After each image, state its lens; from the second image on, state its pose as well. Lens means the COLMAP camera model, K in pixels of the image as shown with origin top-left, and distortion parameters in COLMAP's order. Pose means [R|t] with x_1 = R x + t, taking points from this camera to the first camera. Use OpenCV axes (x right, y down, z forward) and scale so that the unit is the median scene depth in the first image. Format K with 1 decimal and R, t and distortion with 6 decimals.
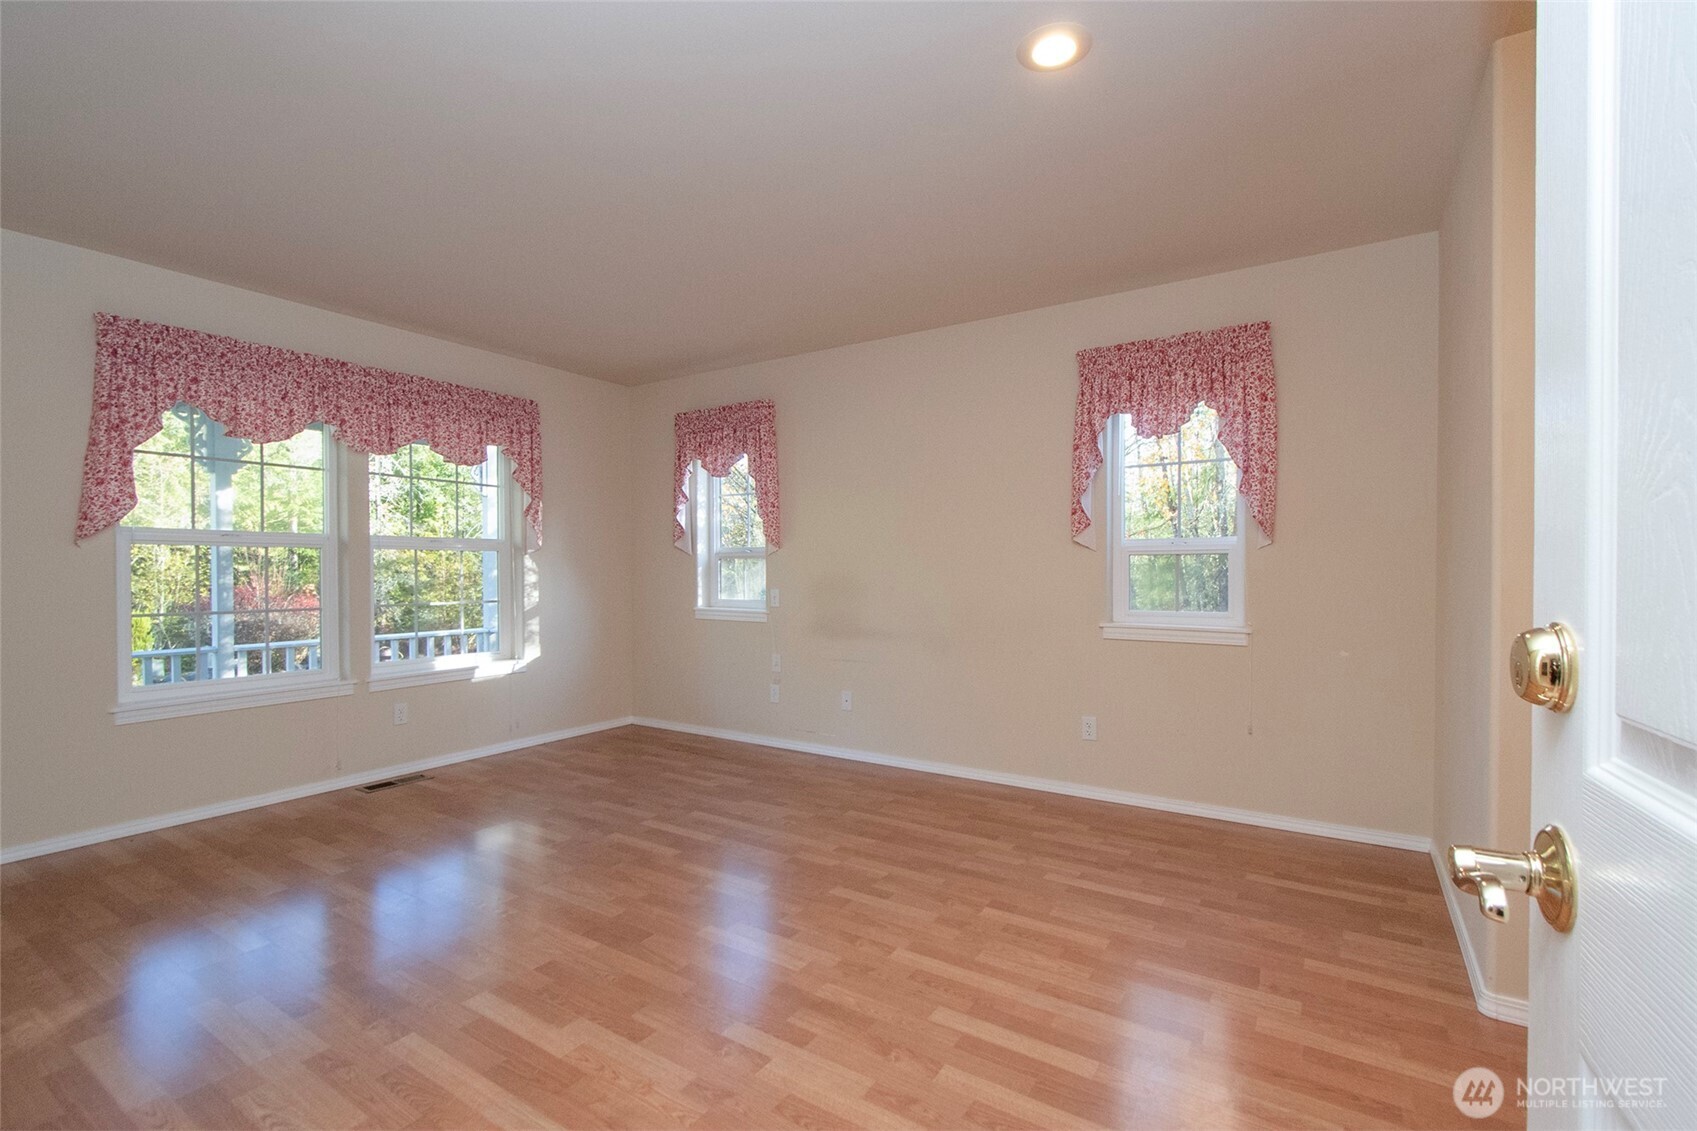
lens RADIAL K [[756.9, 0, 847.6], [0, 756.9, 569.1], [0, 0, 1]] dist [-0.000422, -0.000101]
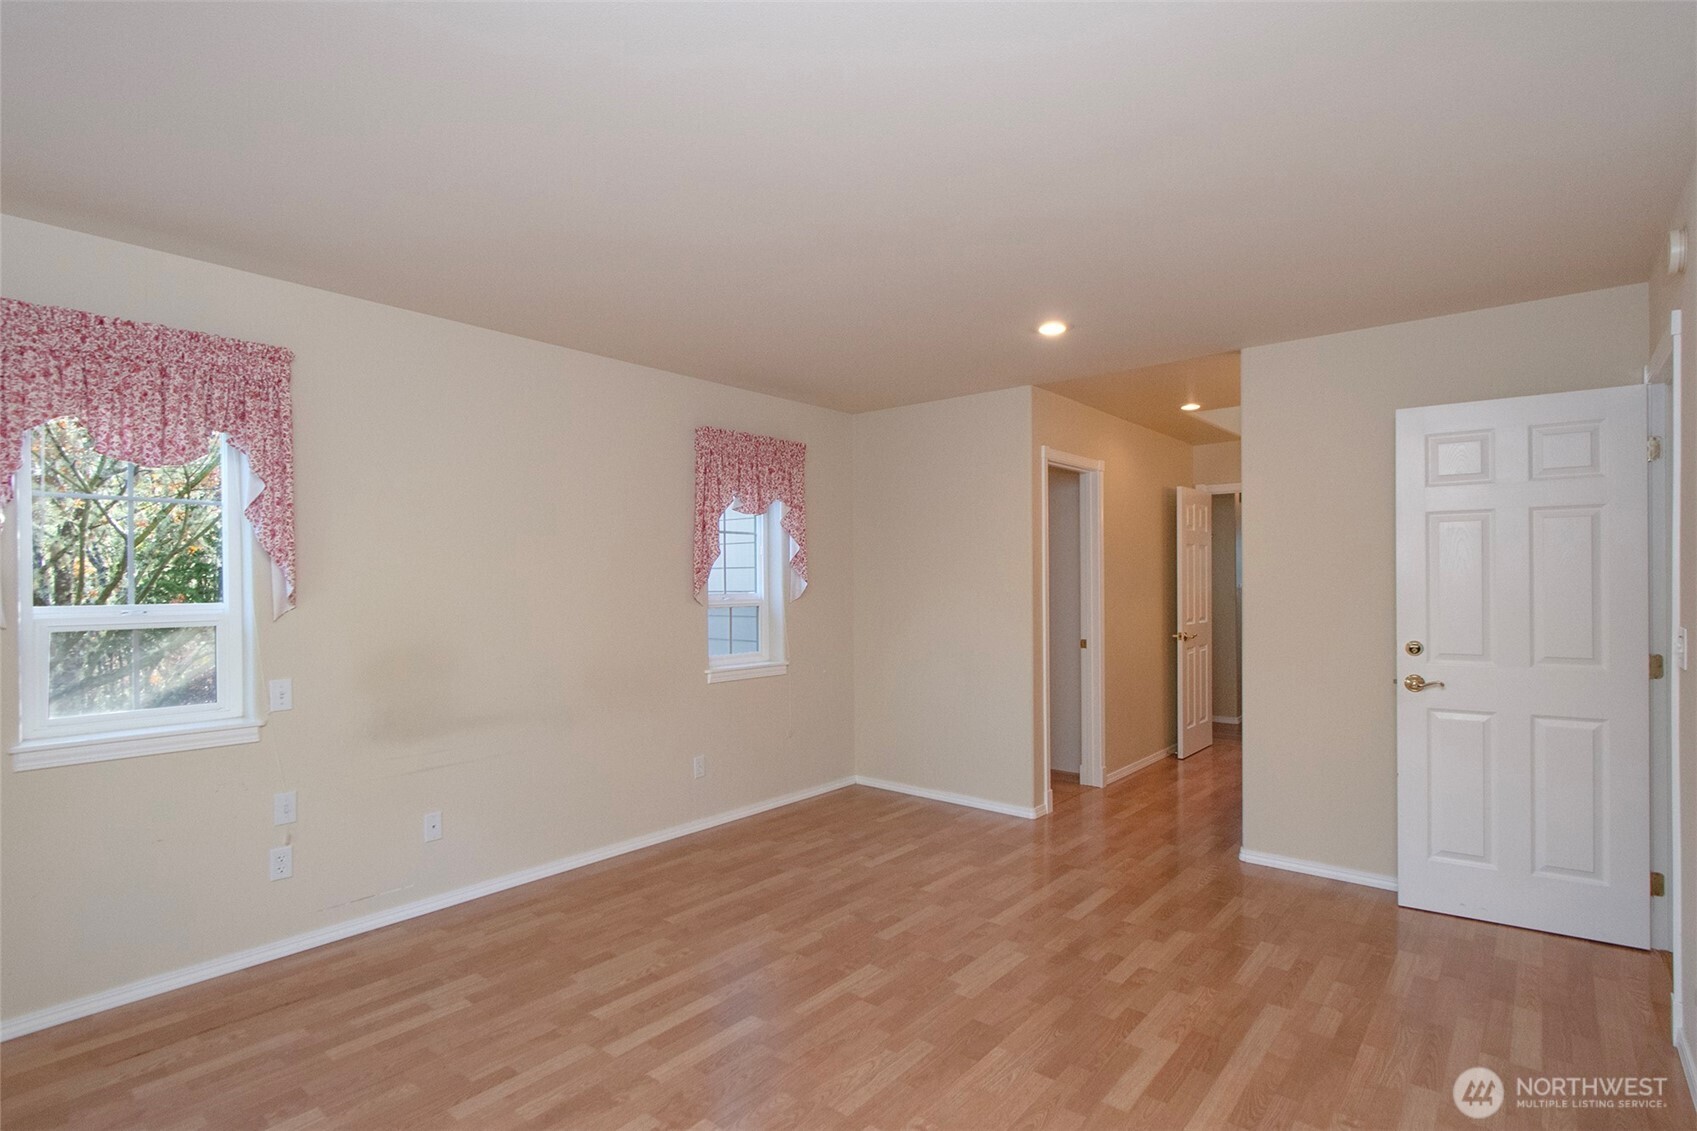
lens RADIAL K [[819.9, 0, 846.6], [0, 819.9, 579.1], [0, 0, 1]] dist [0.009564, 0.000664]
pose [[0.121672, 0.003718, 0.992563, -0.965827], [0.000727, 0.999992, -0.003834, -0.066953], [-0.992570, 0.001188, 0.121668, 0.736115]]
